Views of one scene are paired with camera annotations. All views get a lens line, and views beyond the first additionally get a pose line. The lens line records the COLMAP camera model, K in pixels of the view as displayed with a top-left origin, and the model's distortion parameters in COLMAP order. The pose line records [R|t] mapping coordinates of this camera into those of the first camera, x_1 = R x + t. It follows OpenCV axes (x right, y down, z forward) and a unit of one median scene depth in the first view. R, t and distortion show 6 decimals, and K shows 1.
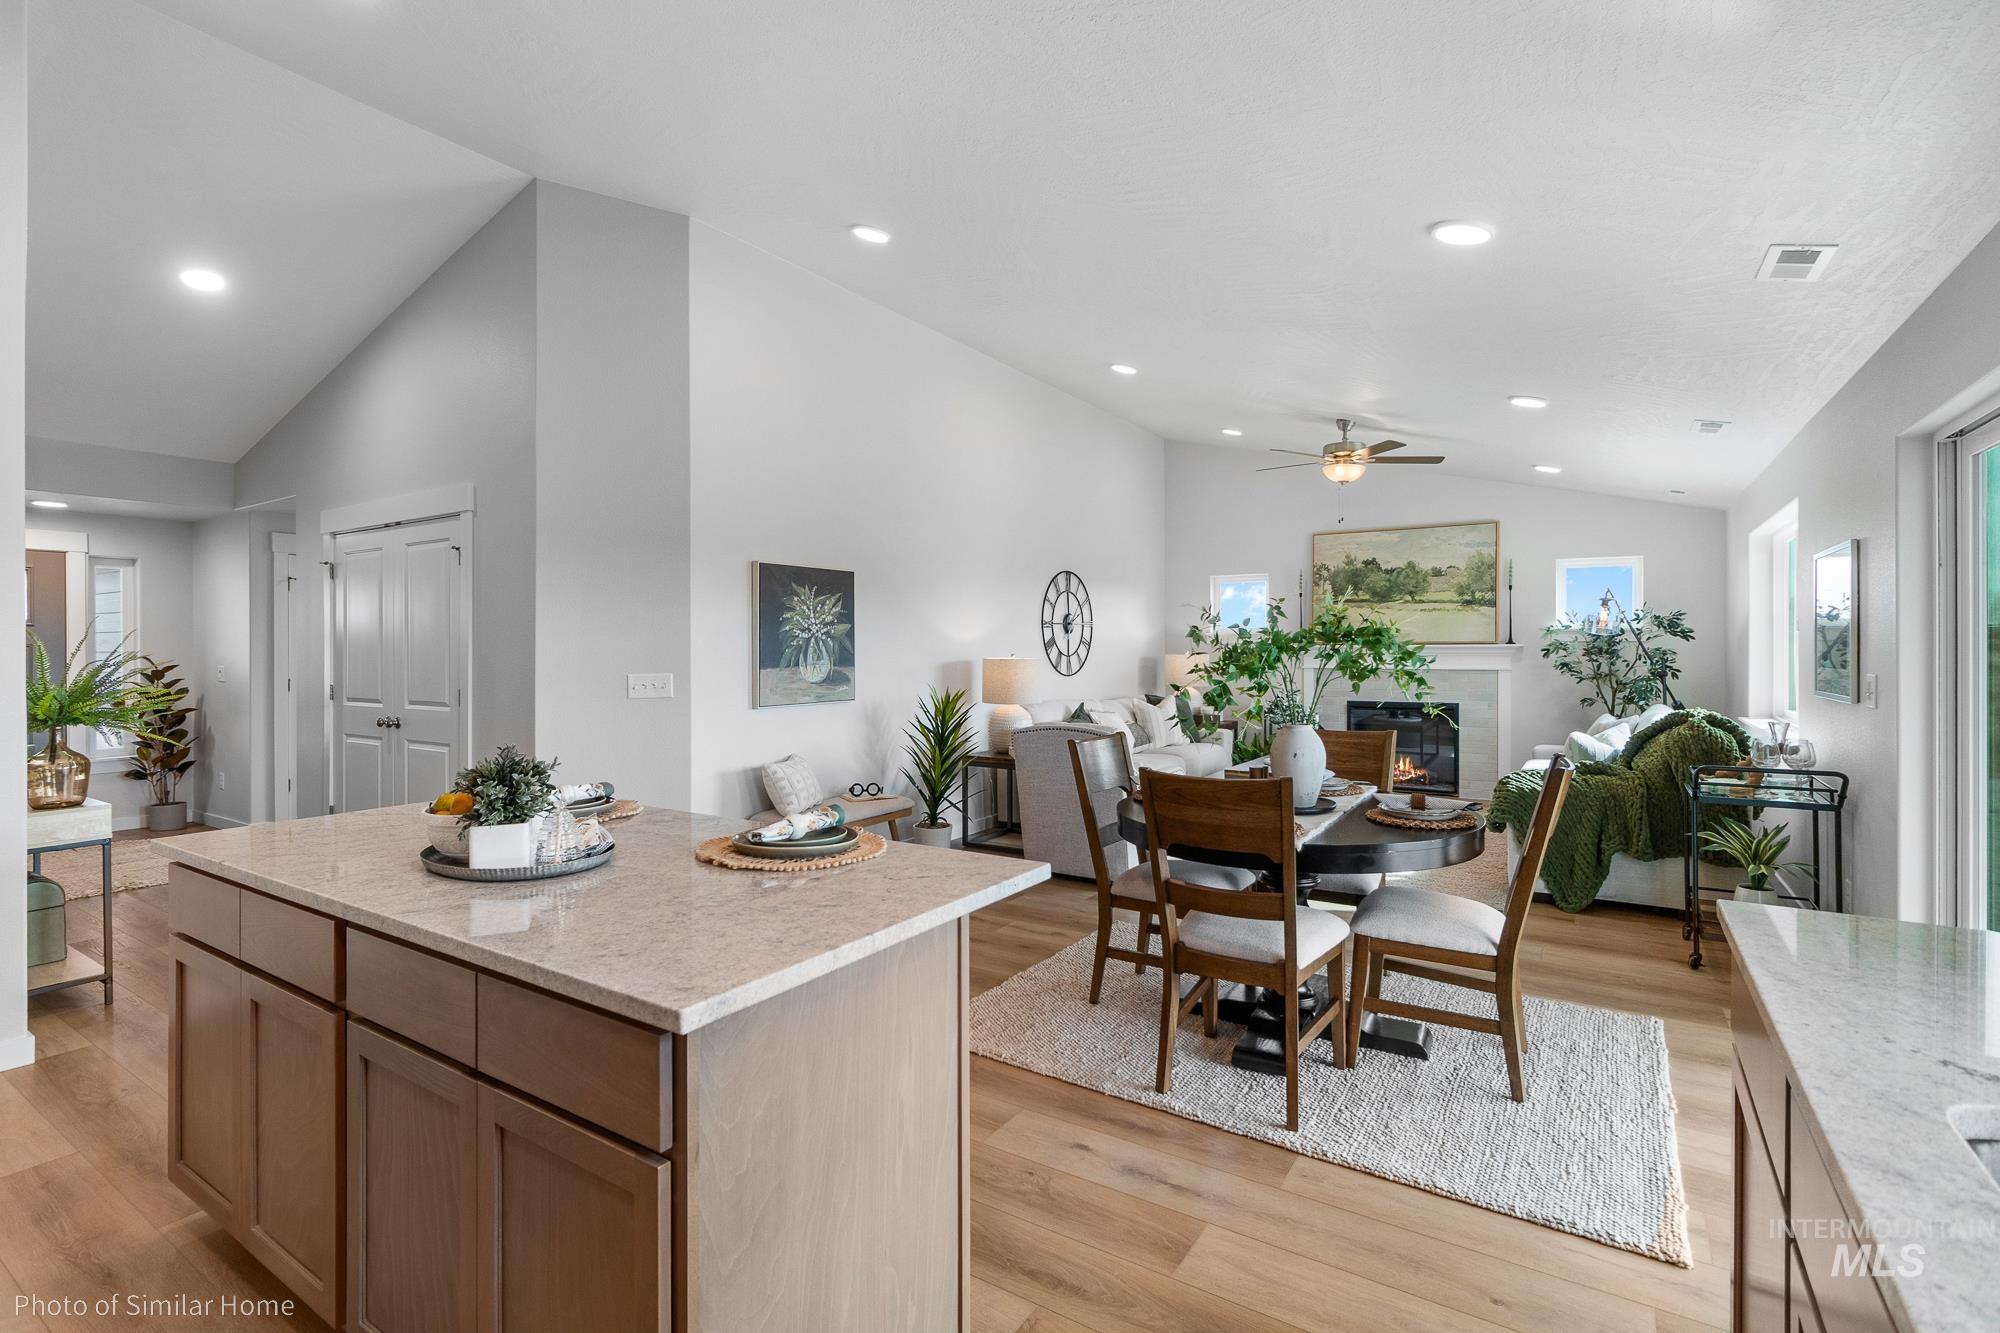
lens RADIAL K [[935.2, 0, 995.6], [0, 935.2, 645.4], [0, 0, 1]] dist [-0.001576, -0.000113]
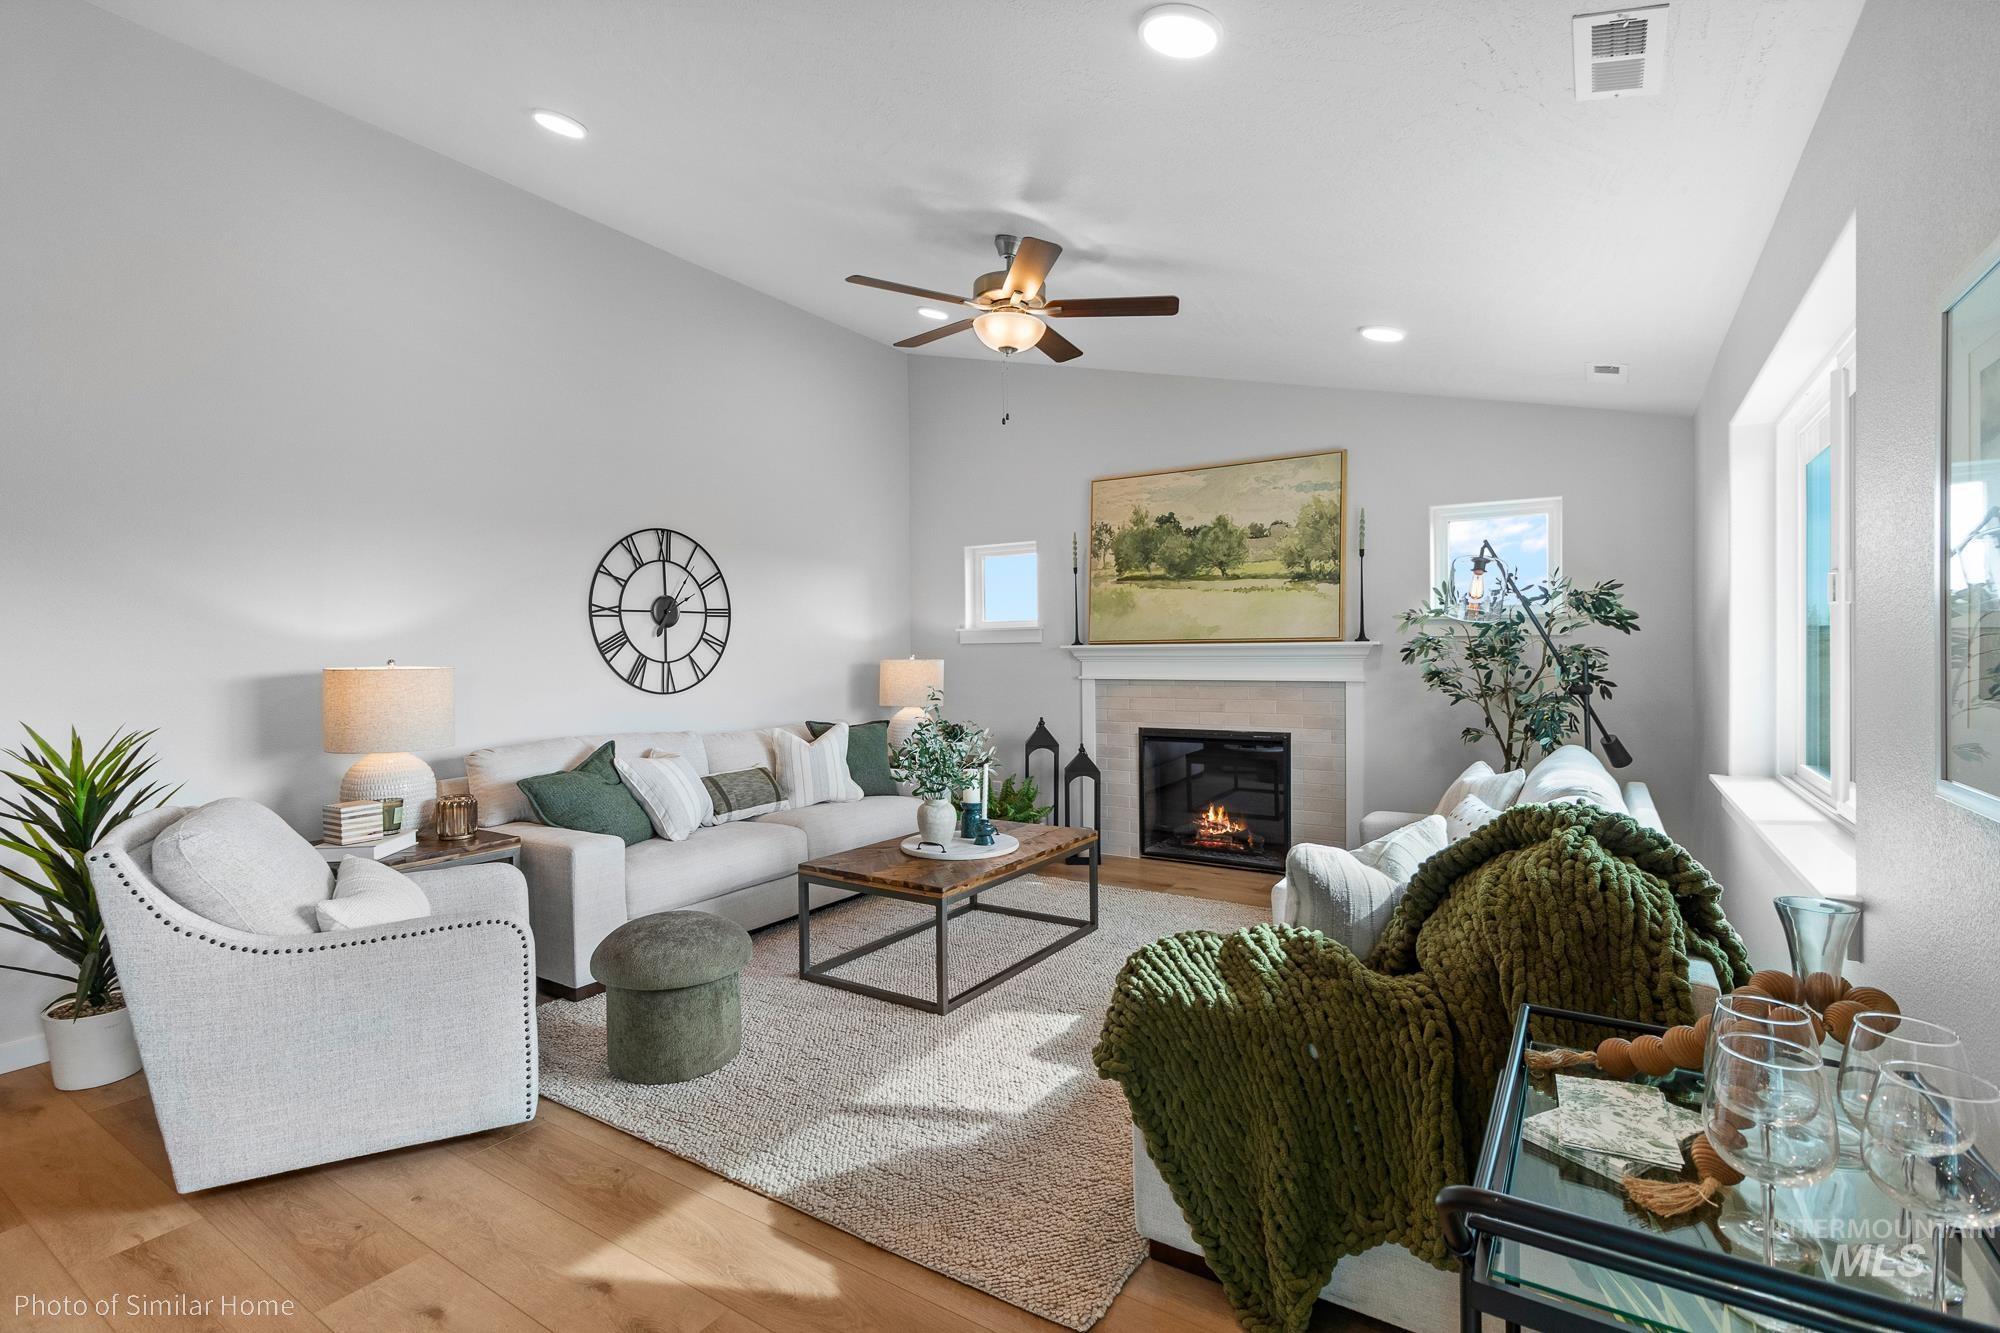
lens RADIAL K [[916.2, 0, 1013.6], [0, 916.2, 659.9], [0, 0, 1]] dist [-0.001037, 0.000103]
pose [[0.999973, -0.003658, 0.006418, 0.310197], [0.003602, 0.999955, 0.008734, 0.004904], [-0.006450, -0.008711, 0.999941, 0.377621]]
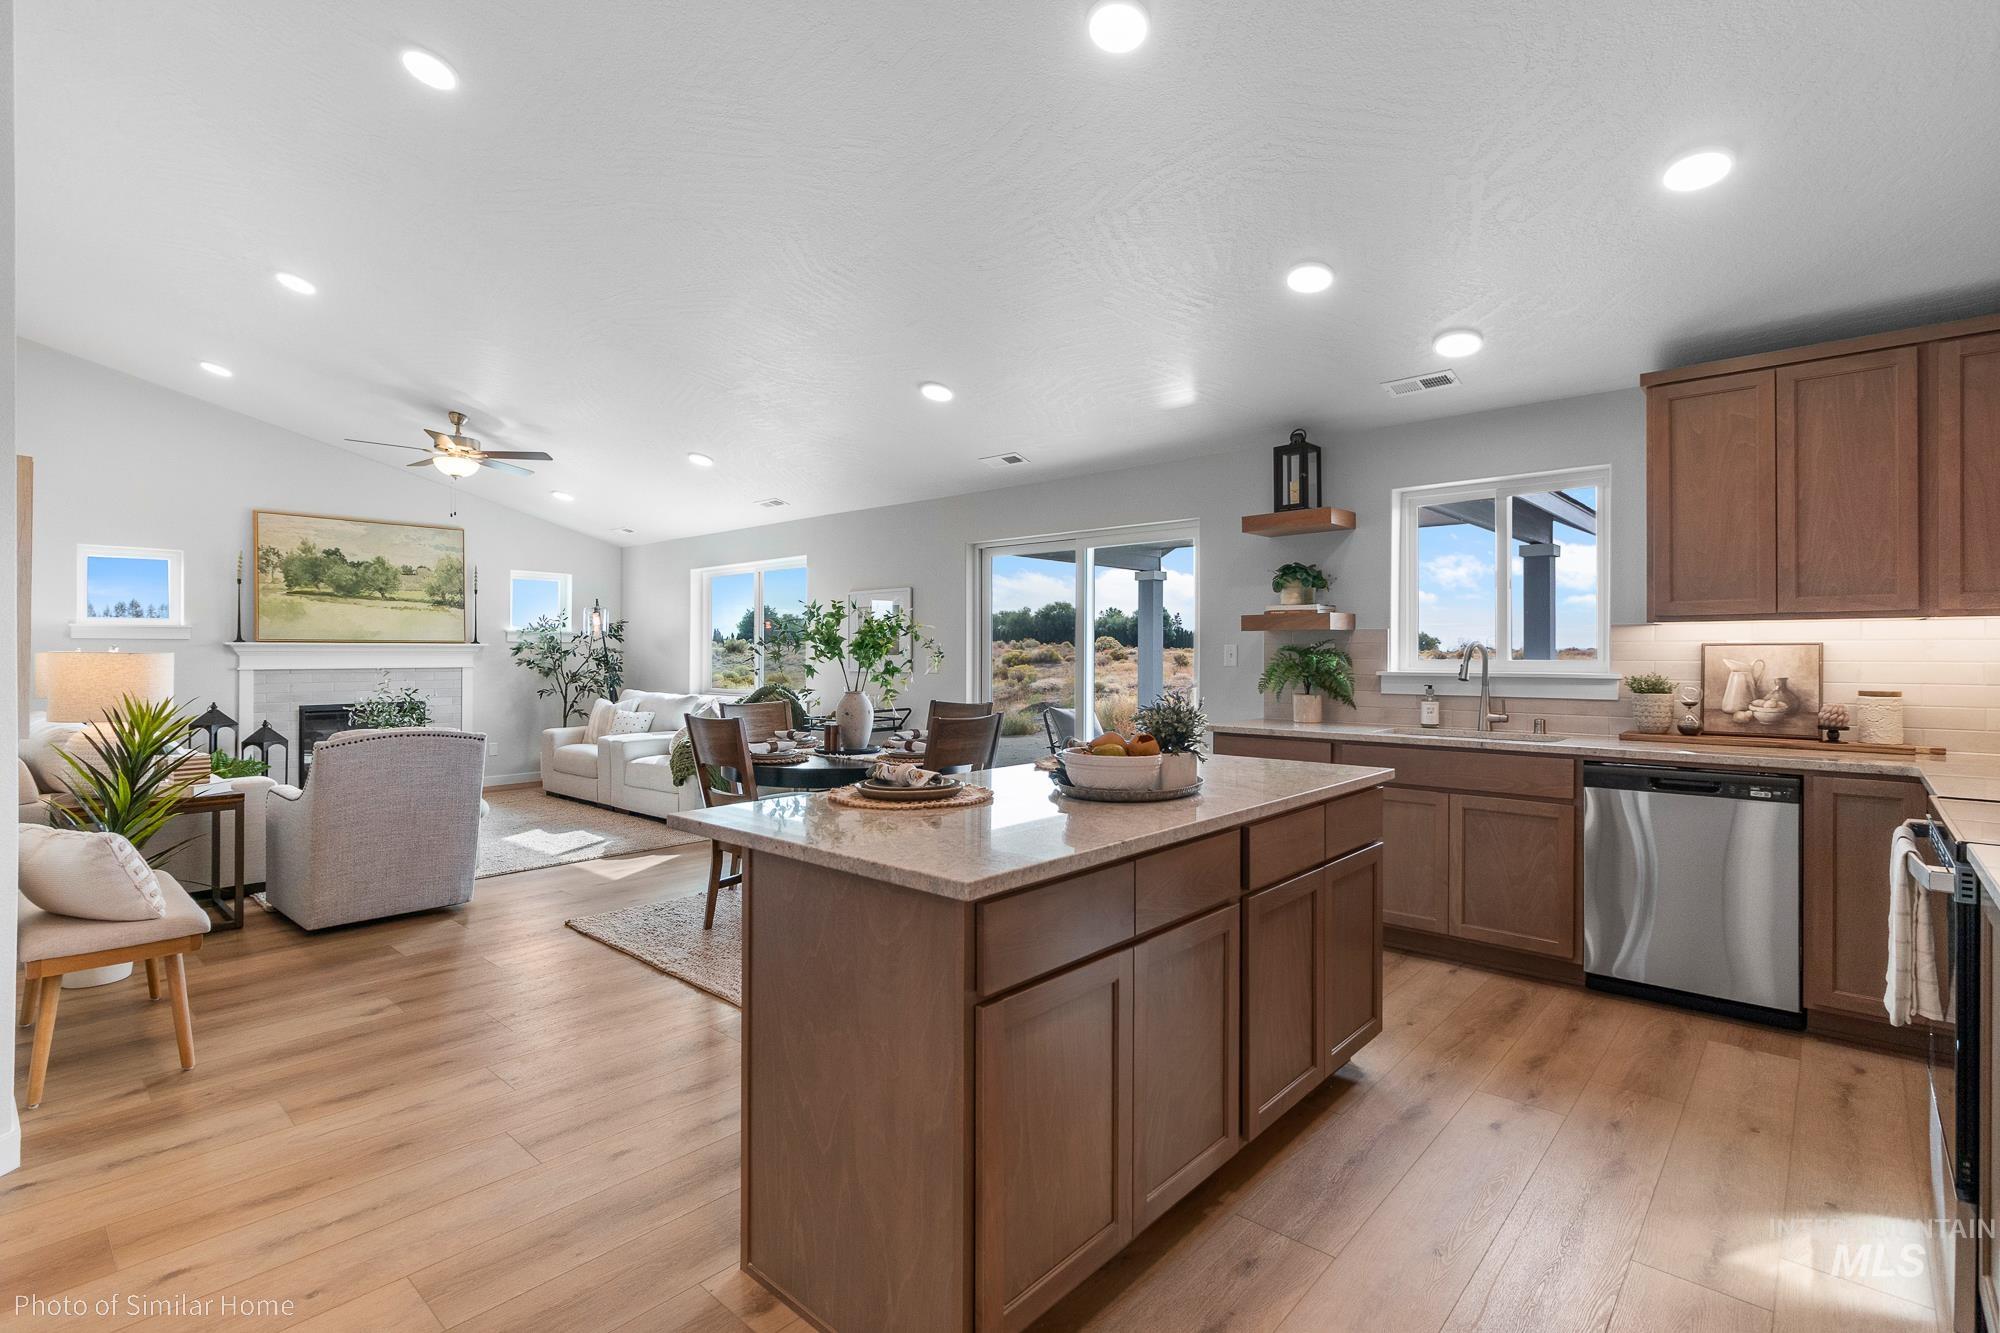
lens RADIAL K [[938.9, 0, 959.4], [0, 938.9, 650.5], [0, 0, 1]] dist [0.022360, 0.000062]
pose [[0.178919, 0.006937, 0.983839, -0.433836], [-0.001014, 0.999976, -0.006866, 0.013665], [-0.983863, 0.000231, 0.178921, 0.247919]]
